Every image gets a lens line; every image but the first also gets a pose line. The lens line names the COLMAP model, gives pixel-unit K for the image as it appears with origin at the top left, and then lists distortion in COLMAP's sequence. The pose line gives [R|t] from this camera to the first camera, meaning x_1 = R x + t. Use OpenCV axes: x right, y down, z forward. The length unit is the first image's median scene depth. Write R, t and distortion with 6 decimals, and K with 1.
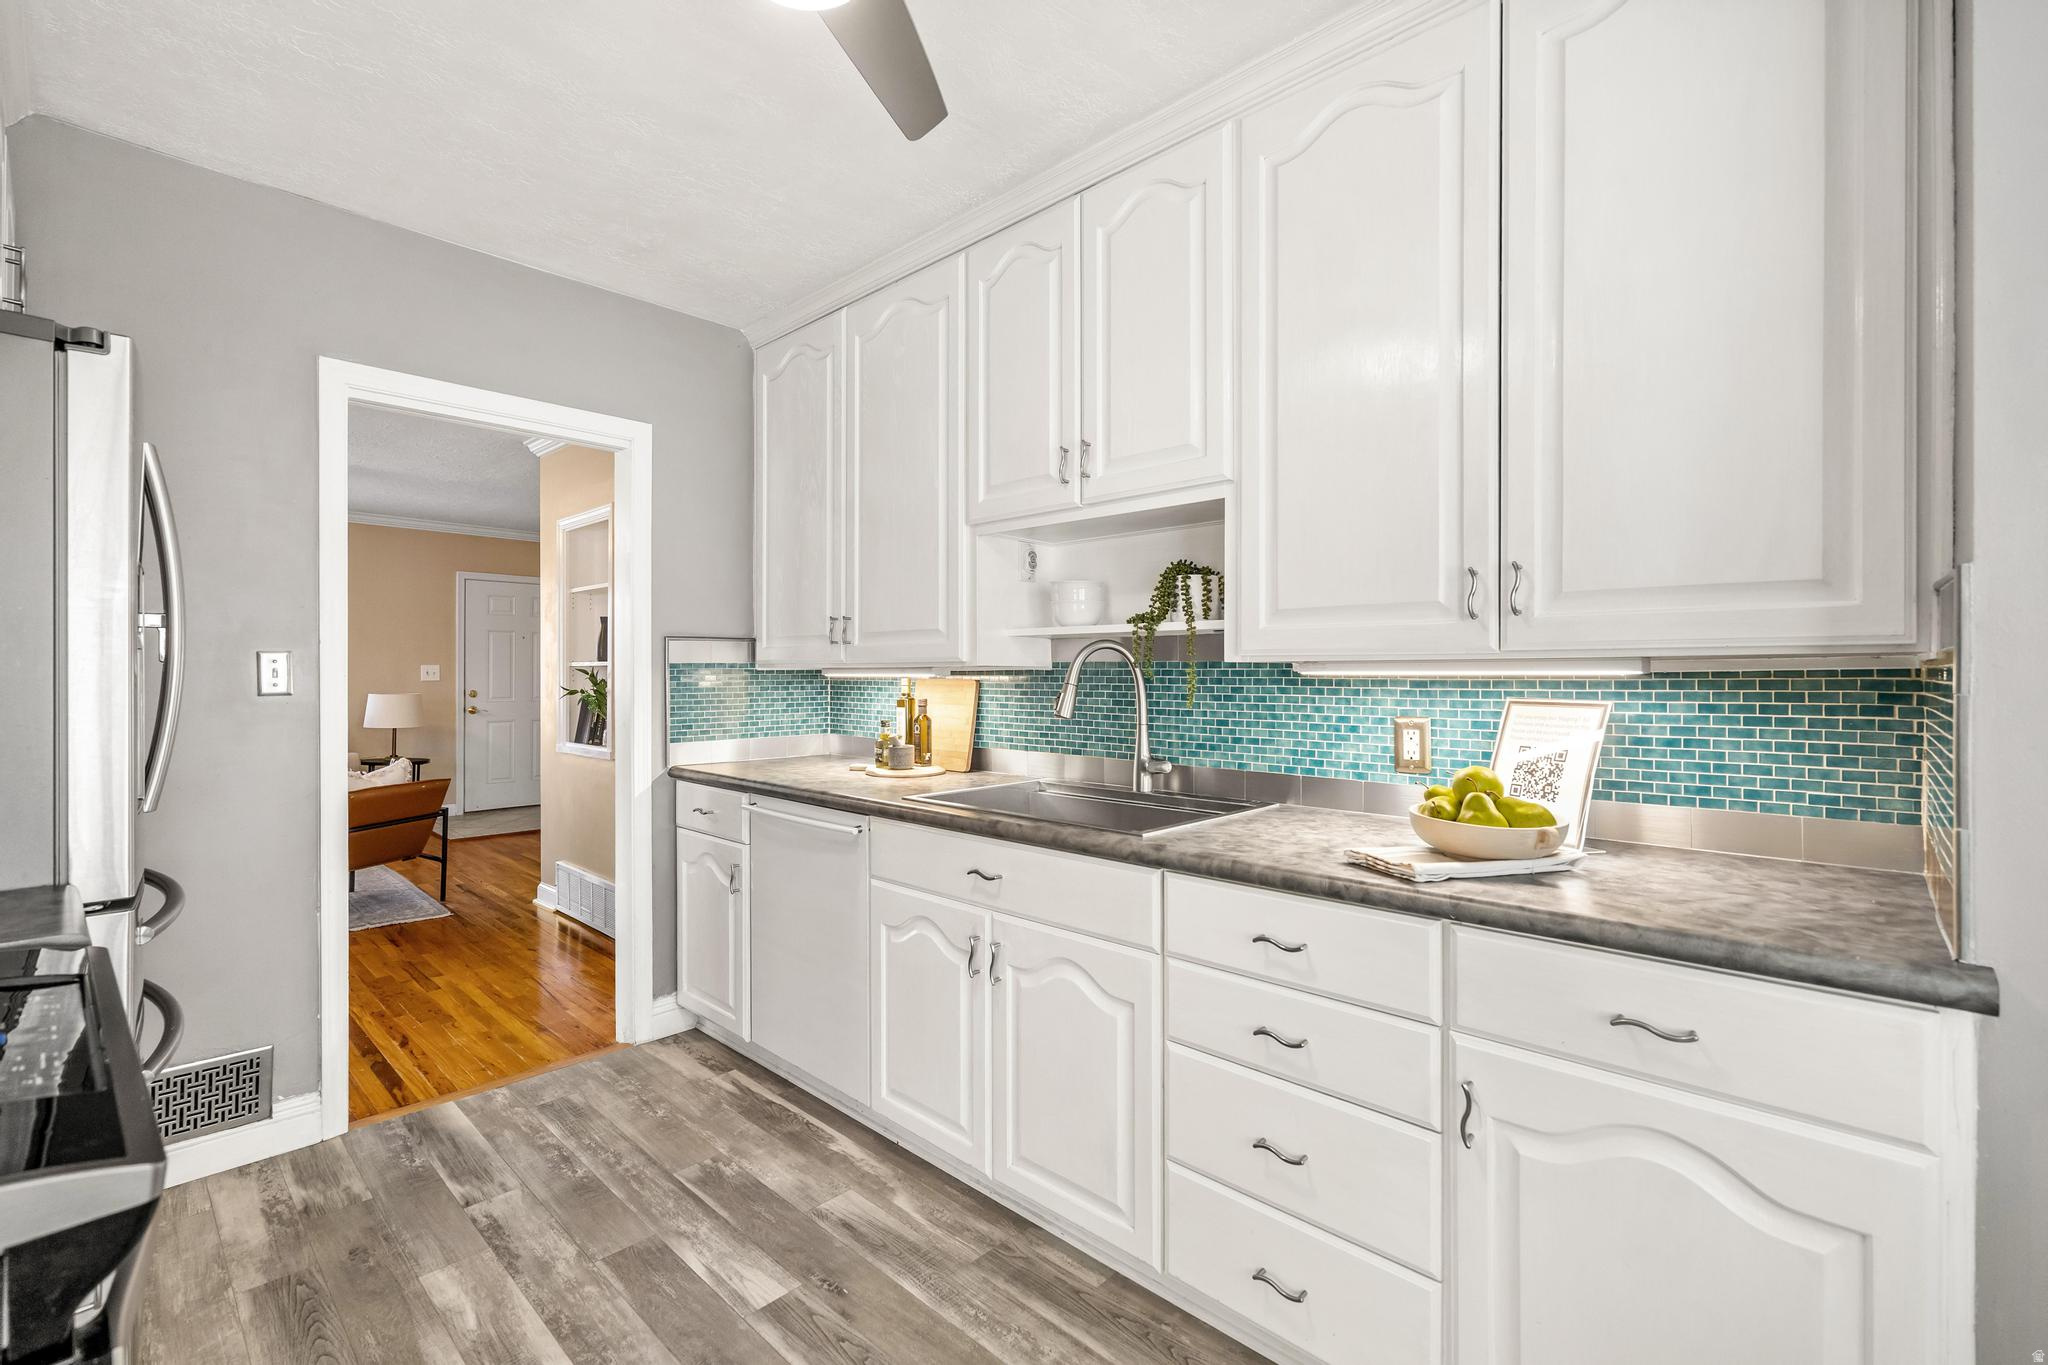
lens RADIAL K [[898.0, 0, 1017.4], [0, 898.0, 676.2], [0, 0, 1]] dist [0.002399, 0.000315]
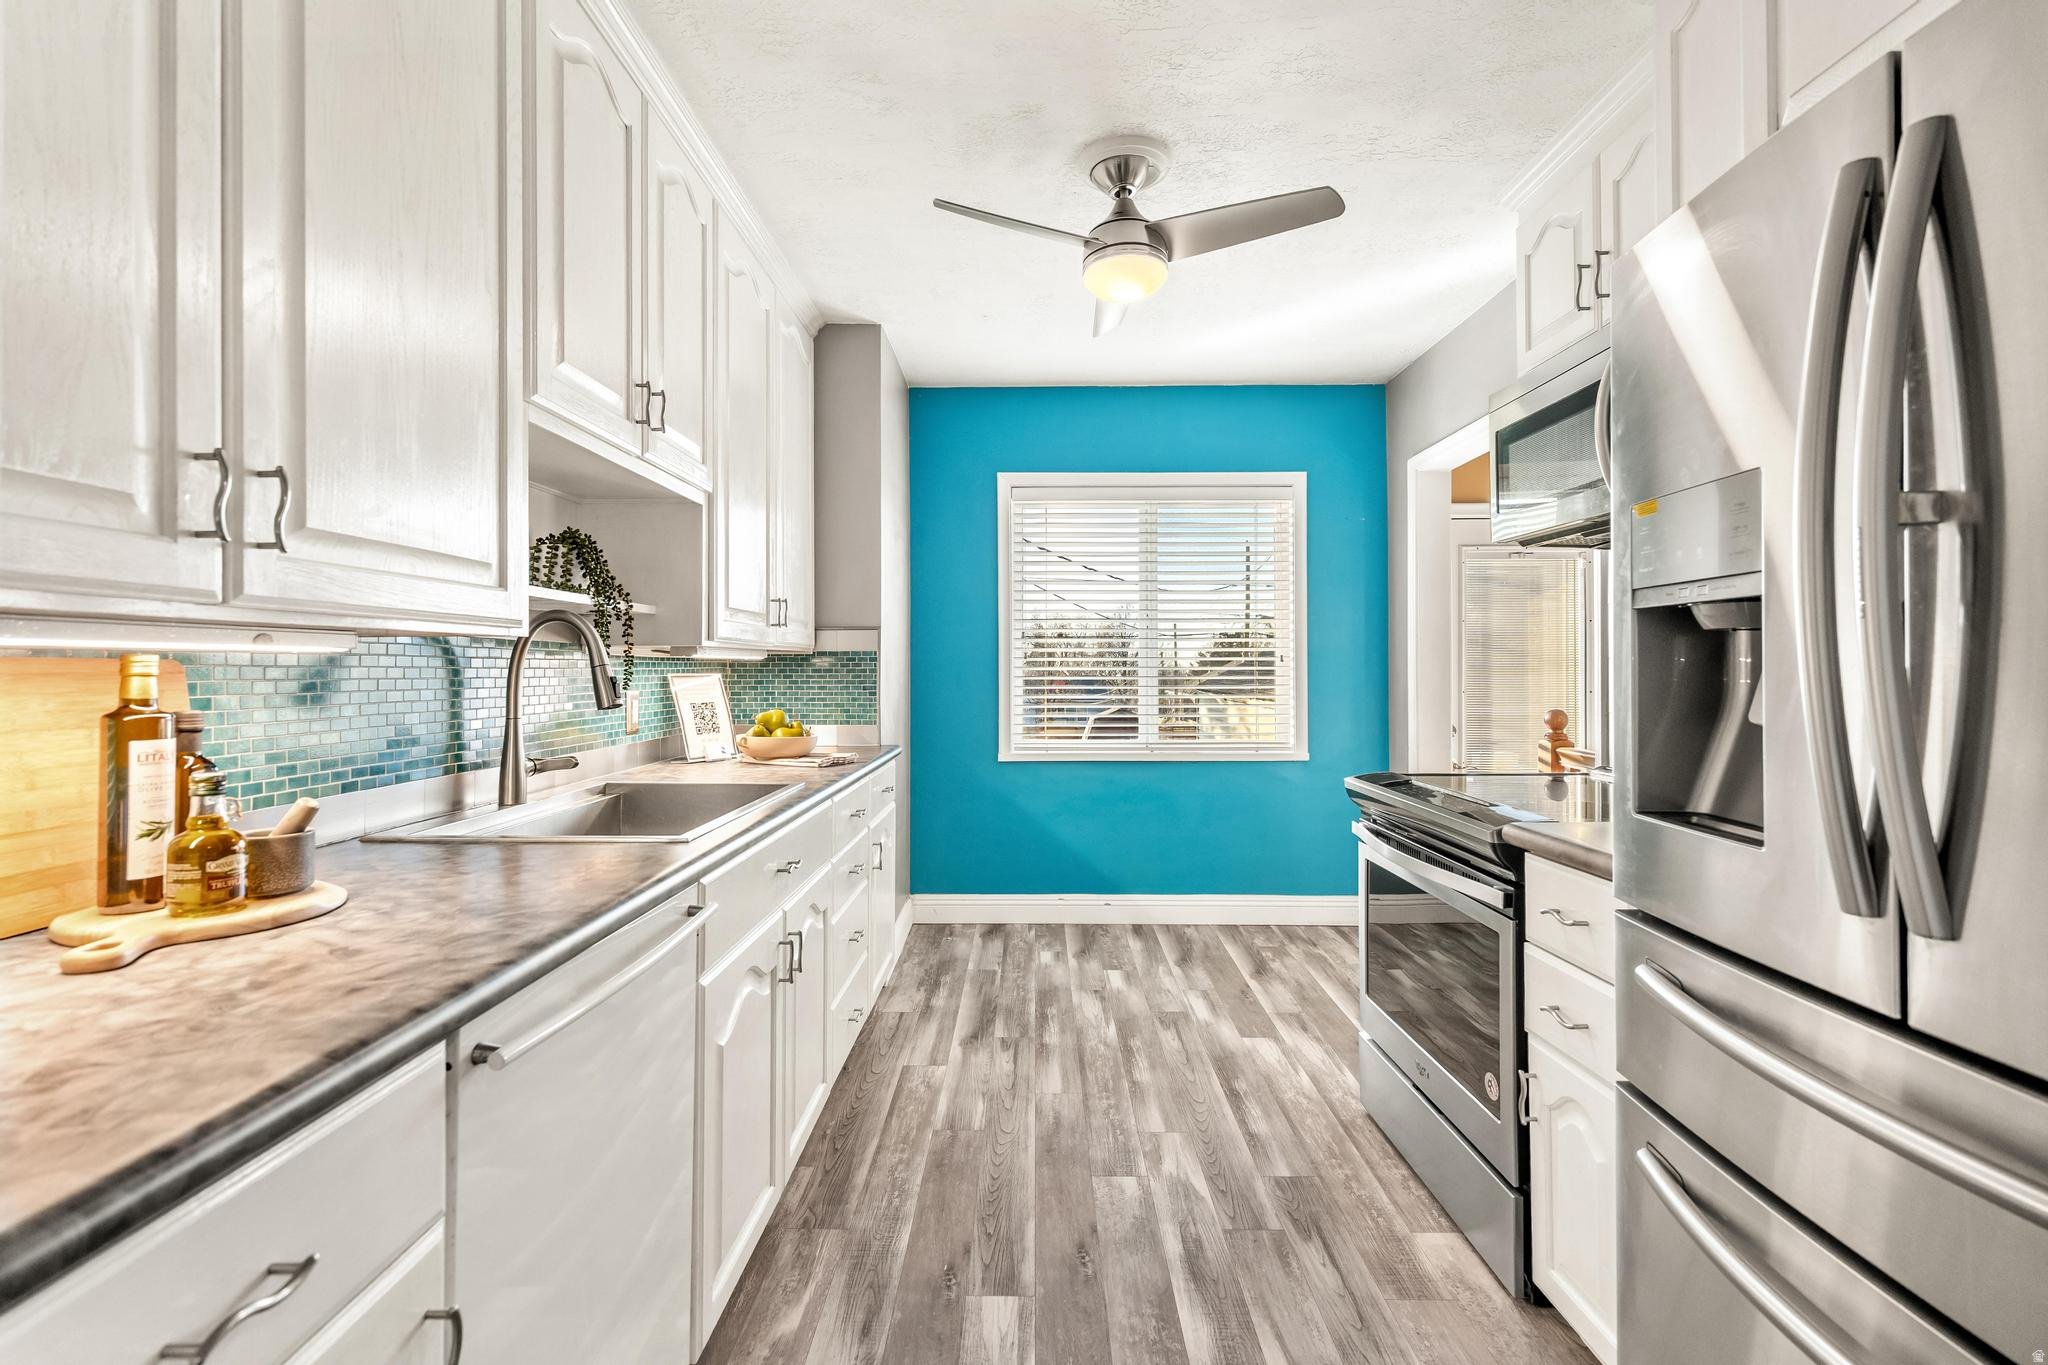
lens RADIAL K [[898.0, 0, 1017.4], [0, 898.0, 676.2], [0, 0, 1]] dist [0.002399, 0.000315]
pose [[-0.678214, -0.003777, 0.734855, -0.951545], [0.003185, 0.999962, 0.008079, 0.013951], [-0.734857, 0.007819, -0.678177, 1.566950]]
